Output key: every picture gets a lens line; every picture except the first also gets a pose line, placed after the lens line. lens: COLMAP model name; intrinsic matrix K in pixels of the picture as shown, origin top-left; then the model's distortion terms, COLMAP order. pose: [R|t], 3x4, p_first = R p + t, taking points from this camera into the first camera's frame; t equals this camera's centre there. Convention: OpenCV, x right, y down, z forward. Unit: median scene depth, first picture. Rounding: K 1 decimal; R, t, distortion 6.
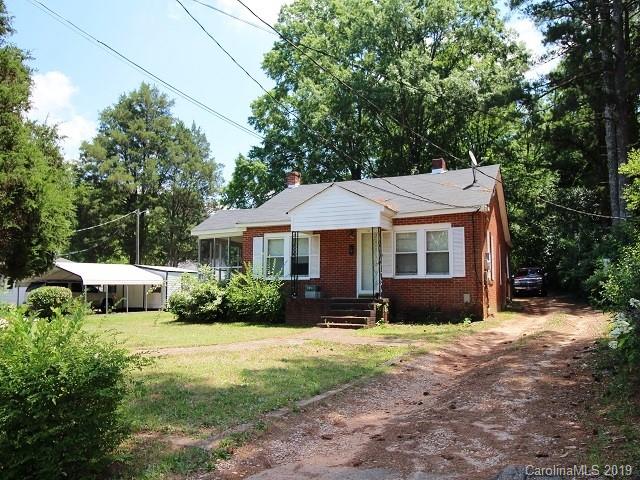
lens RADIAL K [[496.1, 0, 320.0], [0, 496.1, 240.0], [0, 0, 1]] dist [0.053849, 0.001727]
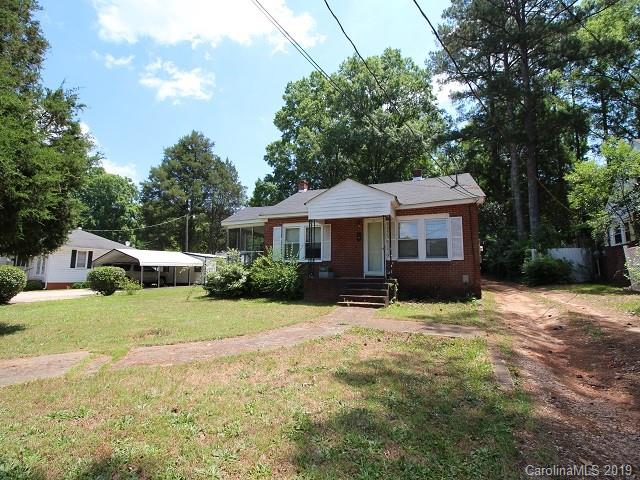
lens RADIAL K [[292.3, 0, 320.0], [0, 292.3, 240.0], [0, 0, 1]] dist [-0.001562, -0.000156]
pose [[0.998208, 0.012436, 0.058535, -0.041355], [-0.012079, 0.999906, -0.006450, 0.019660], [-0.058610, 0.005731, 0.998265, 0.189599]]
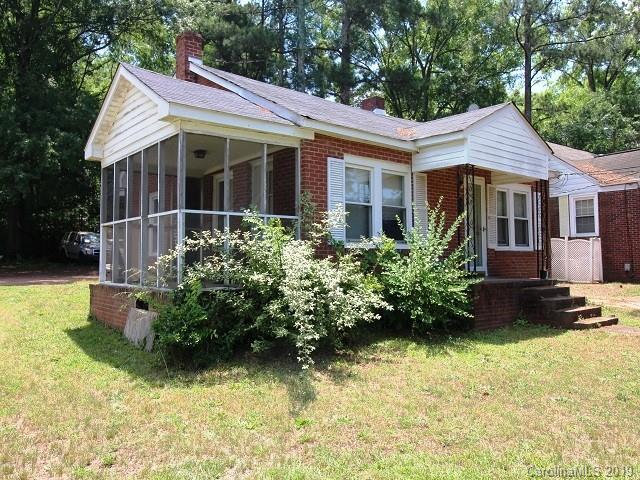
lens RADIAL K [[496.3, 0, 320.8], [0, 496.3, 236.6], [0, 0, 1]] dist [0.020241, -0.003196]
pose [[0.444850, 0.013552, 0.895503, -0.361377], [-0.118706, 0.991956, 0.043957, 0.031871], [-0.887704, -0.125856, 0.442880, 0.521084]]
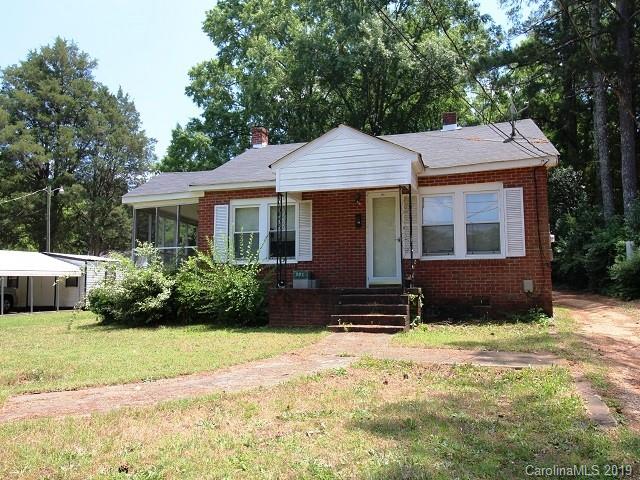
lens RADIAL K [[496.3, 0, 320.8], [0, 496.3, 236.6], [0, 0, 1]] dist [0.020241, -0.003196]
pose [[0.989919, 0.006242, 0.141497, -0.055043], [-0.006425, 0.999979, 0.000832, 0.025254], [-0.141489, -0.001732, 0.989938, 0.179159]]
